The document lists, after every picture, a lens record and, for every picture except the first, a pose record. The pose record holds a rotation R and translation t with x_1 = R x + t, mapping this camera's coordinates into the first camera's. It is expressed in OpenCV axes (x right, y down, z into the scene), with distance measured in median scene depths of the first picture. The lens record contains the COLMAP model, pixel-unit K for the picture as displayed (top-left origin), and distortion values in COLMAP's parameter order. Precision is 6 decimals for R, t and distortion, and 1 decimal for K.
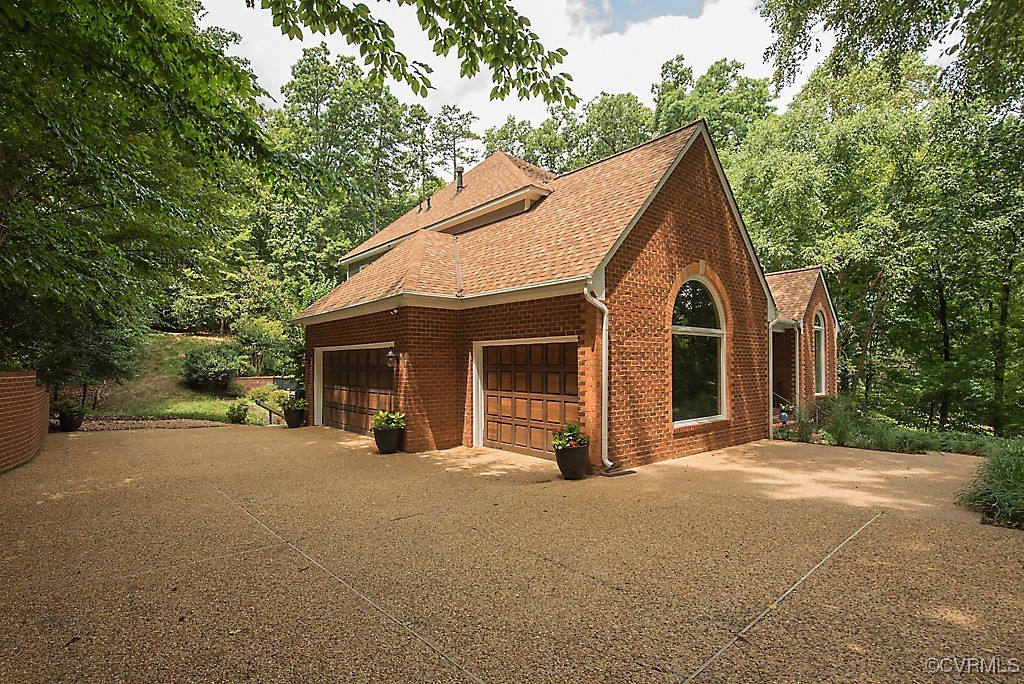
lens RADIAL K [[529.2, 0, 514.1], [0, 529.2, 357.9], [0, 0, 1]] dist [-0.001238, -0.000083]
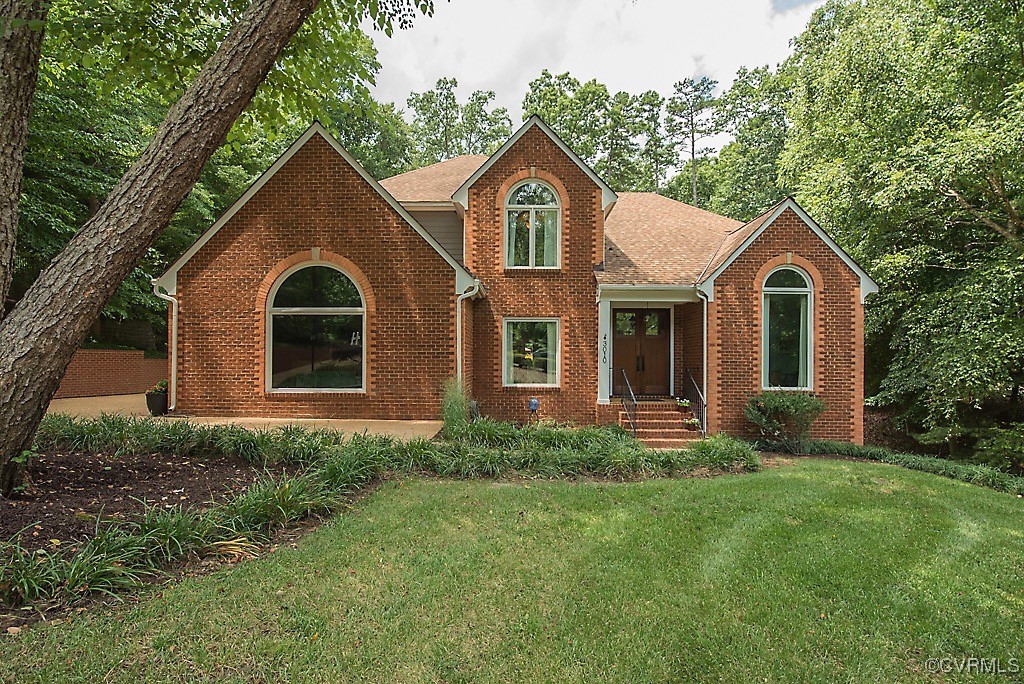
lens RADIAL K [[529.2, 0, 514.1], [0, 529.2, 357.9], [0, 0, 1]] dist [-0.001238, -0.000083]
pose [[0.716893, 0.003737, -0.697173, 1.442367], [0.003055, 0.999959, 0.008501, 0.041486], [0.697177, -0.008224, 0.716852, 0.488748]]
